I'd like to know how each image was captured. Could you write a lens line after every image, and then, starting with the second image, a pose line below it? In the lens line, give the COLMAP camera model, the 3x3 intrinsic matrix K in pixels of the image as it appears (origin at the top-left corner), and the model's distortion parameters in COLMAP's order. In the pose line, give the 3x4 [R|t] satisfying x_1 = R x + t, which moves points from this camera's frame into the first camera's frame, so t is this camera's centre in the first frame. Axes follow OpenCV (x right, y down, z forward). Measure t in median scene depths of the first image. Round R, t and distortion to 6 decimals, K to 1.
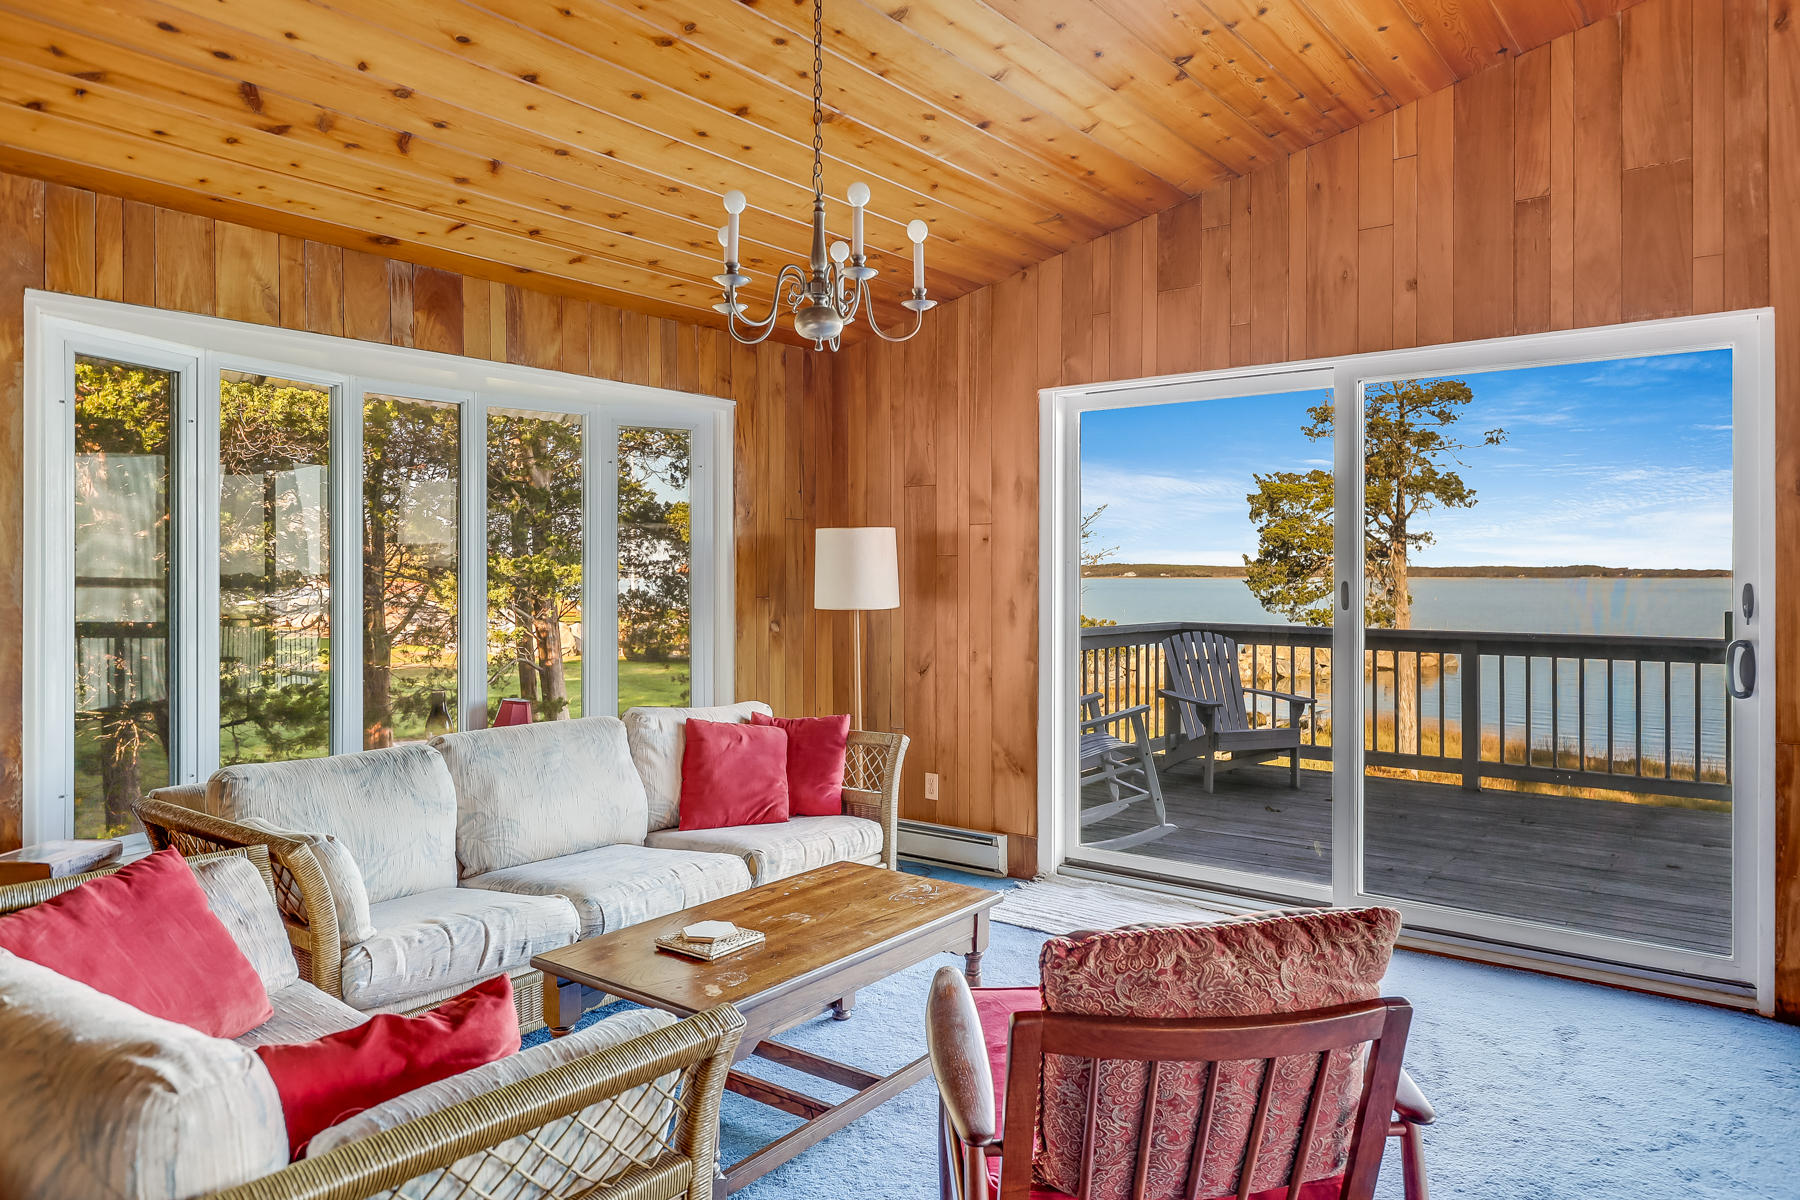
lens RADIAL K [[1113.6, 0, 905.1], [0, 1113.6, 590.8], [0, 0, 1]] dist [-0.019289, 0.005722]
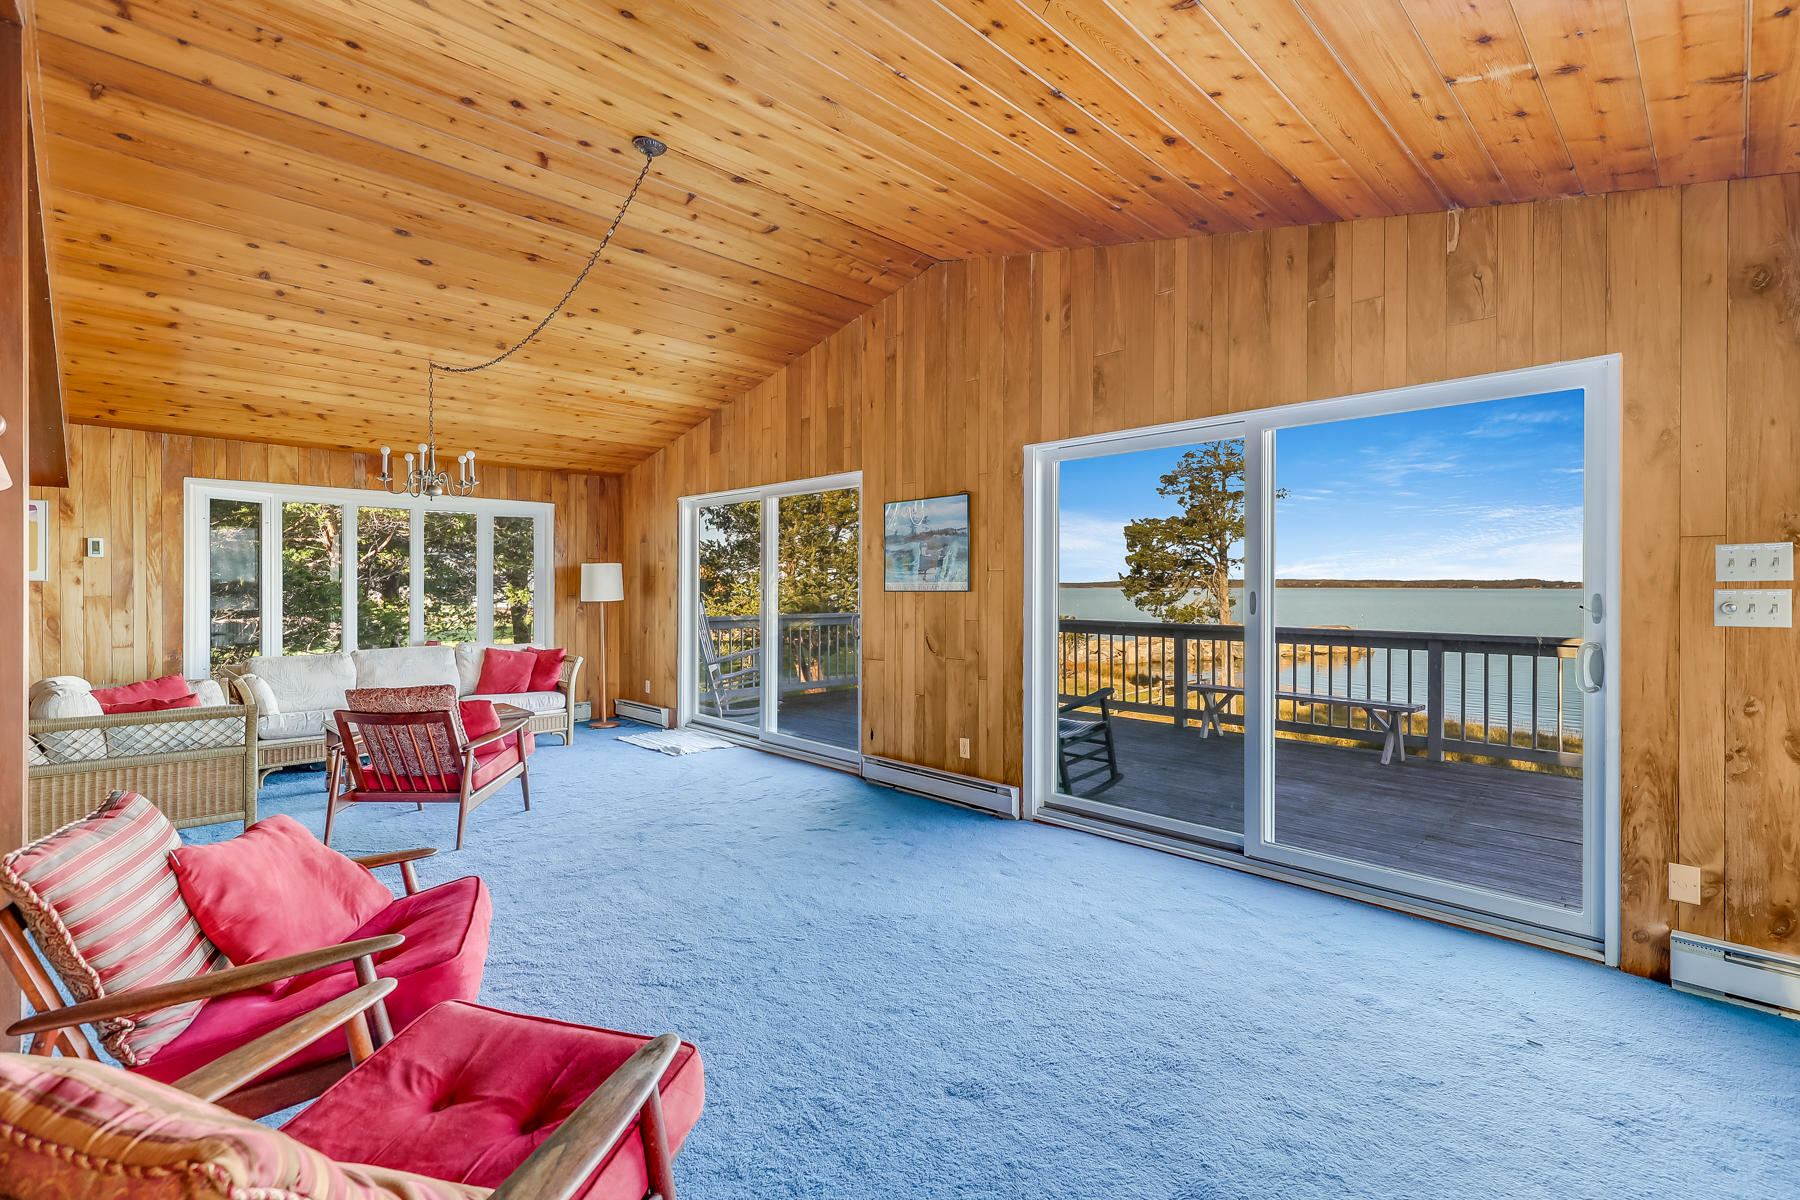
lens RADIAL K [[805.0, 0, 925.4], [0, 805.0, 591.1], [0, 0, 1]] dist [0.013845, -0.000146]
pose [[0.991318, 0.003121, -0.131449, 0.774170], [-0.004230, 0.999958, -0.008152, 0.006986], [0.131418, 0.008637, 0.991289, -0.448224]]
